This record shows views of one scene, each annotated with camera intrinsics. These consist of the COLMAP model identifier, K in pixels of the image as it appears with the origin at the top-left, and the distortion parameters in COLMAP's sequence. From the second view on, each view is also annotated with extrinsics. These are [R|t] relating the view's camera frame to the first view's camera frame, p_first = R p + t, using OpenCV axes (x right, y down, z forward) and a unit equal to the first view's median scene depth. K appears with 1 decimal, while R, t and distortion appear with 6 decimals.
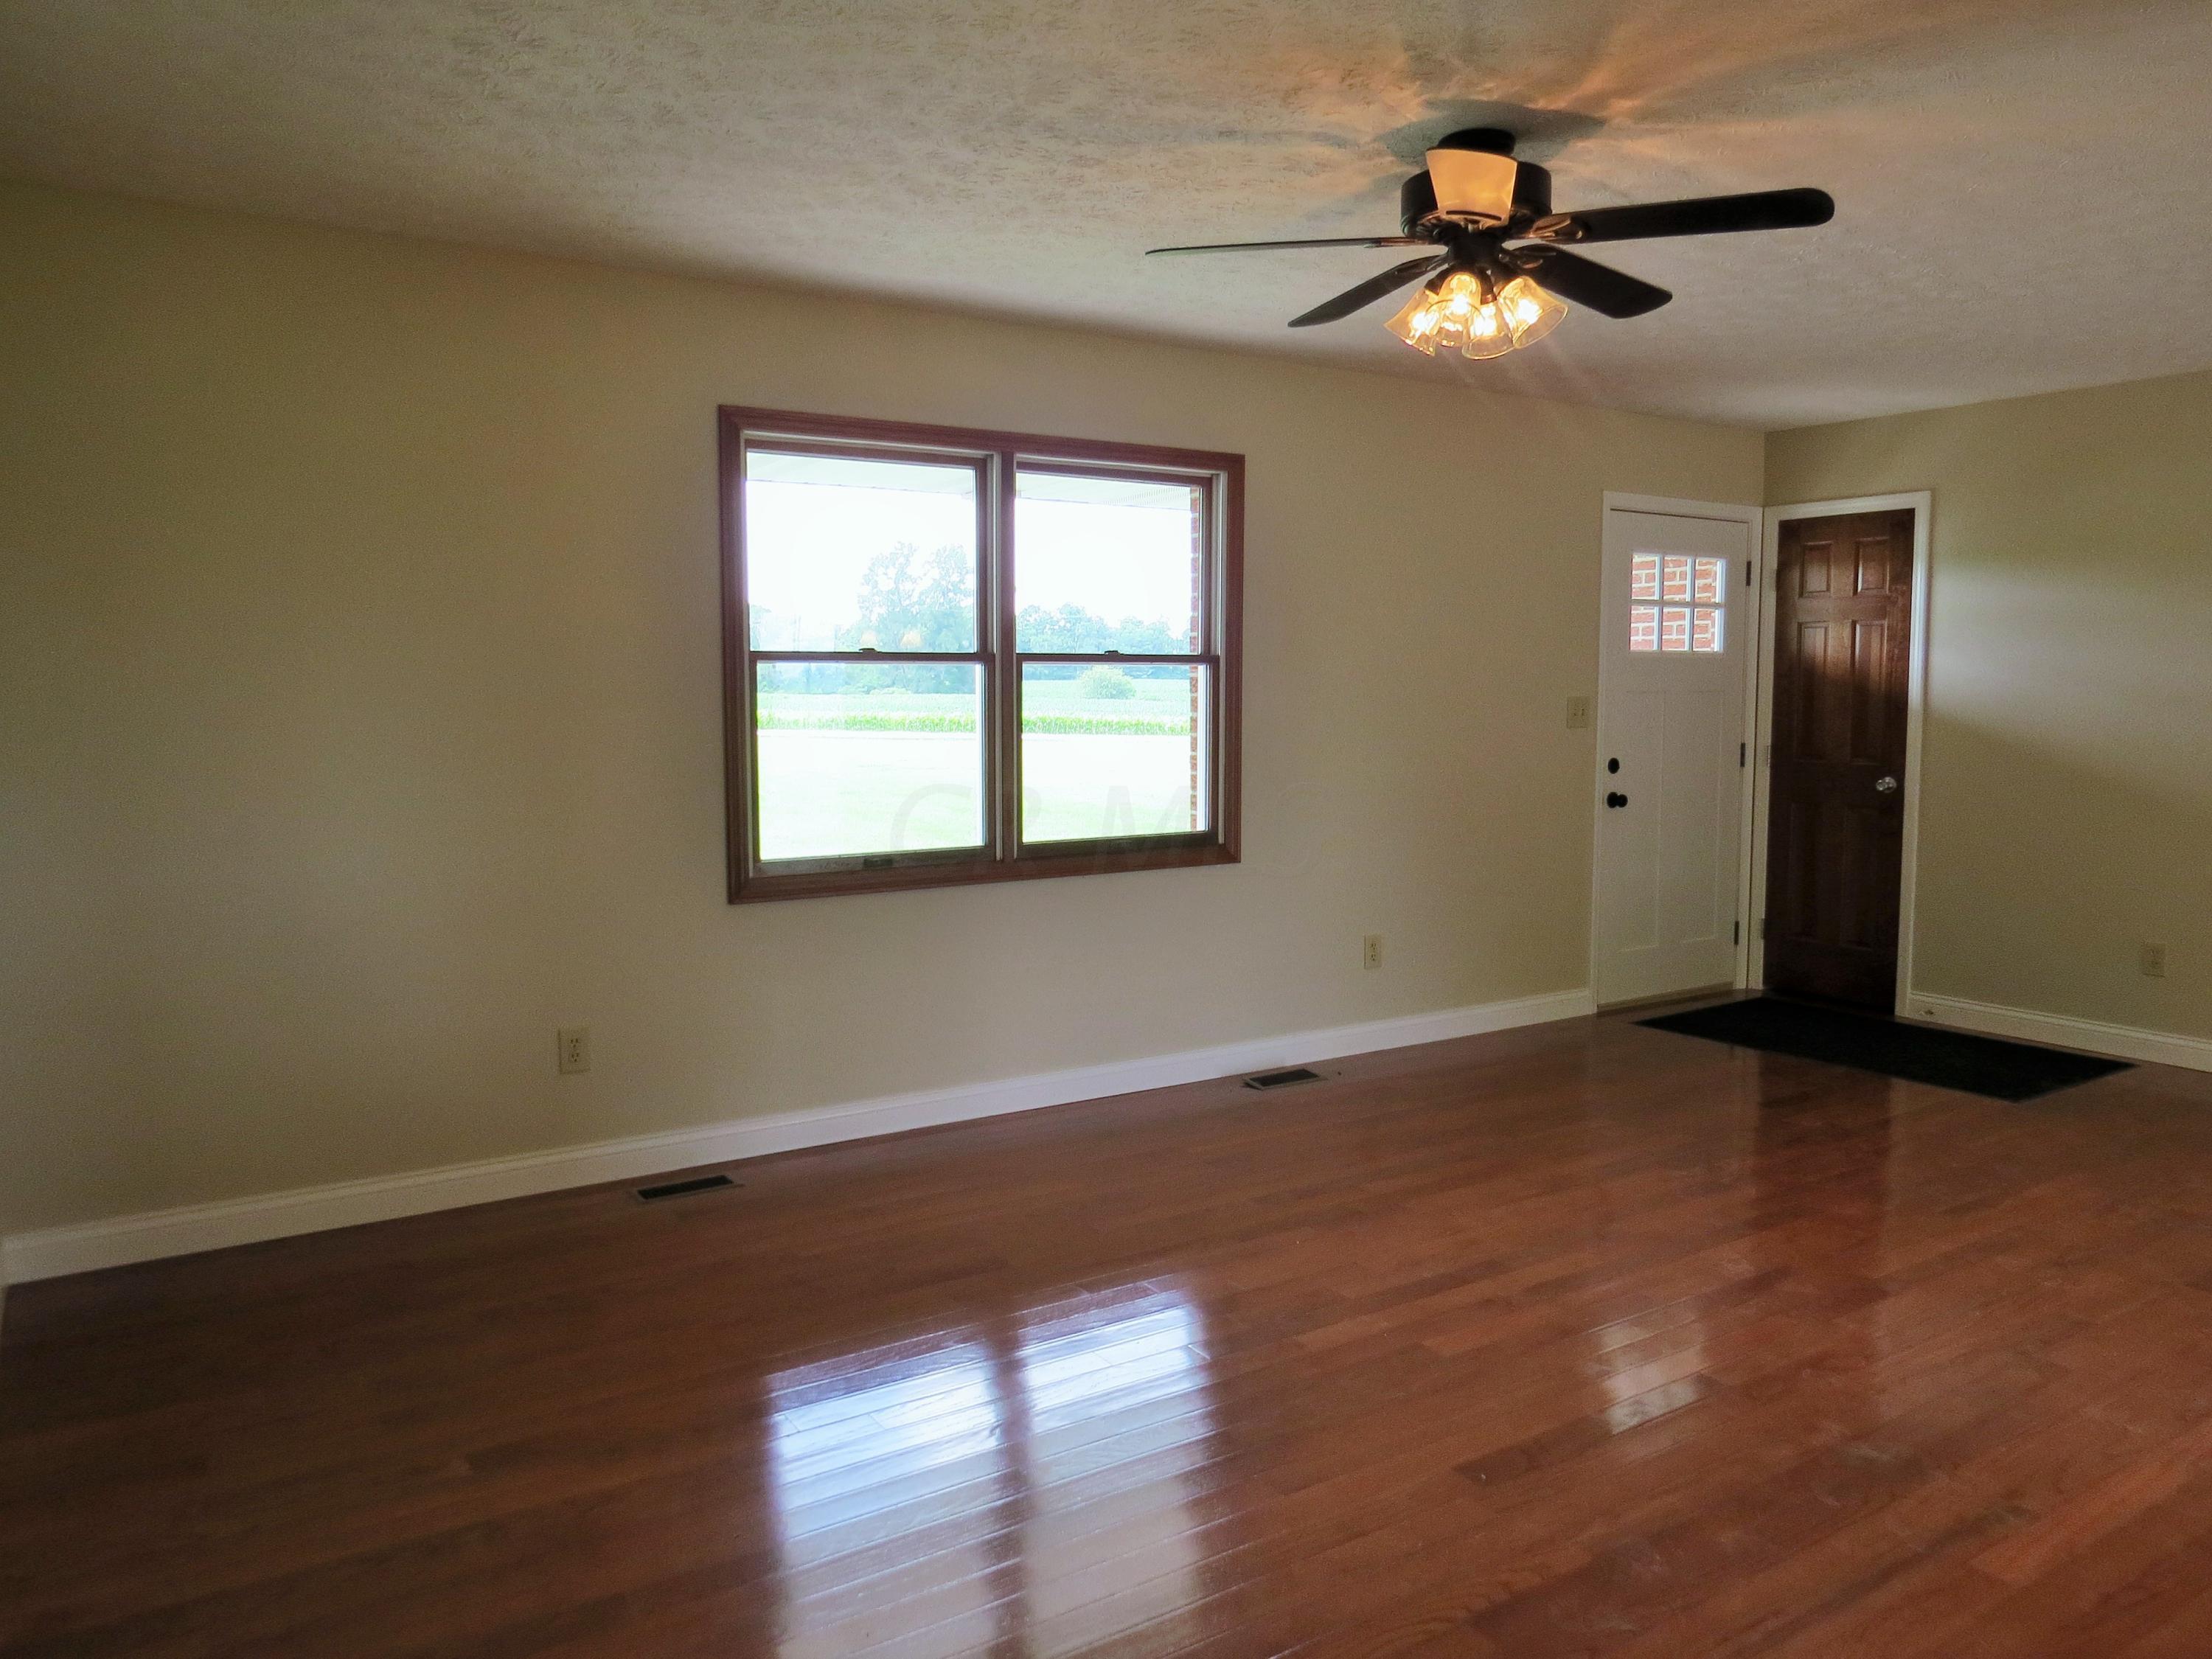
lens RADIAL K [[1552.6, 0, 1106.0], [0, 1552.6, 829.5], [0, 0, 1]] dist [-0.049618, 0.032084]
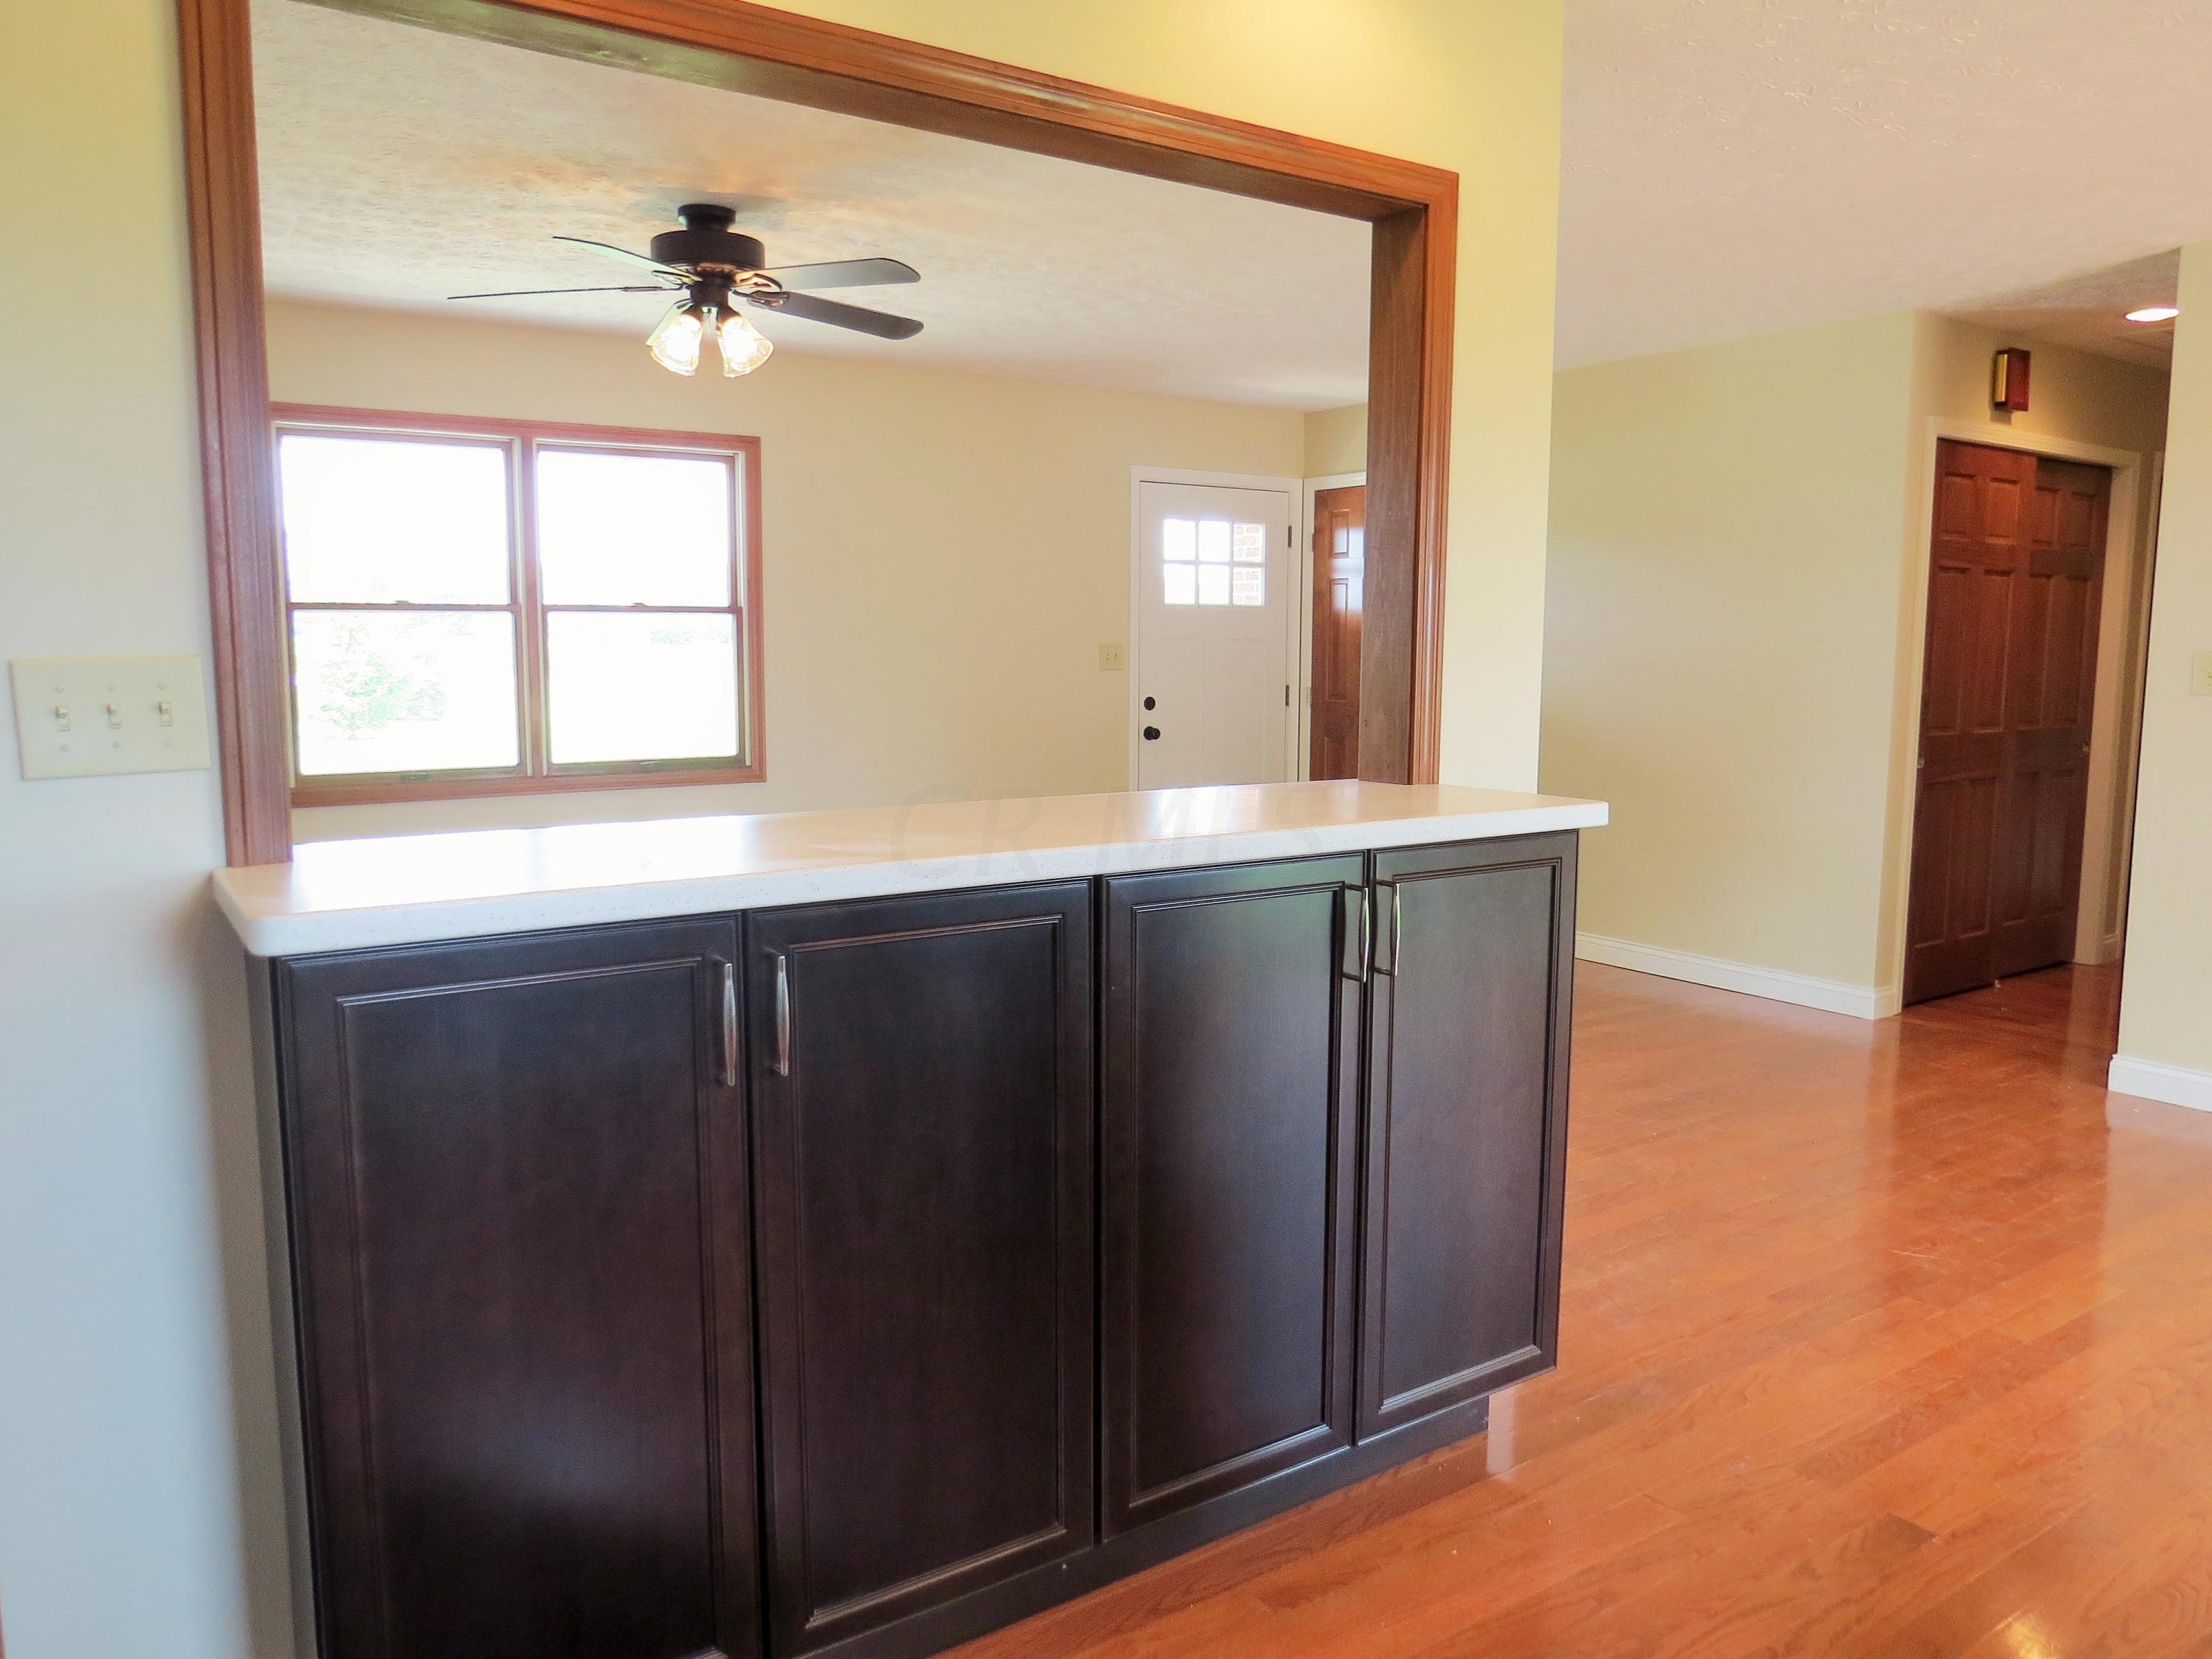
lens RADIAL K [[1552.6, 0, 1106.0], [0, 1552.6, 829.5], [0, 0, 1]] dist [-0.049618, 0.032084]
pose [[0.999496, 0.000213, 0.031757, 0.305254], [-0.001116, 0.999596, 0.028404, 0.023504], [-0.031738, -0.028425, 0.999092, -0.190769]]
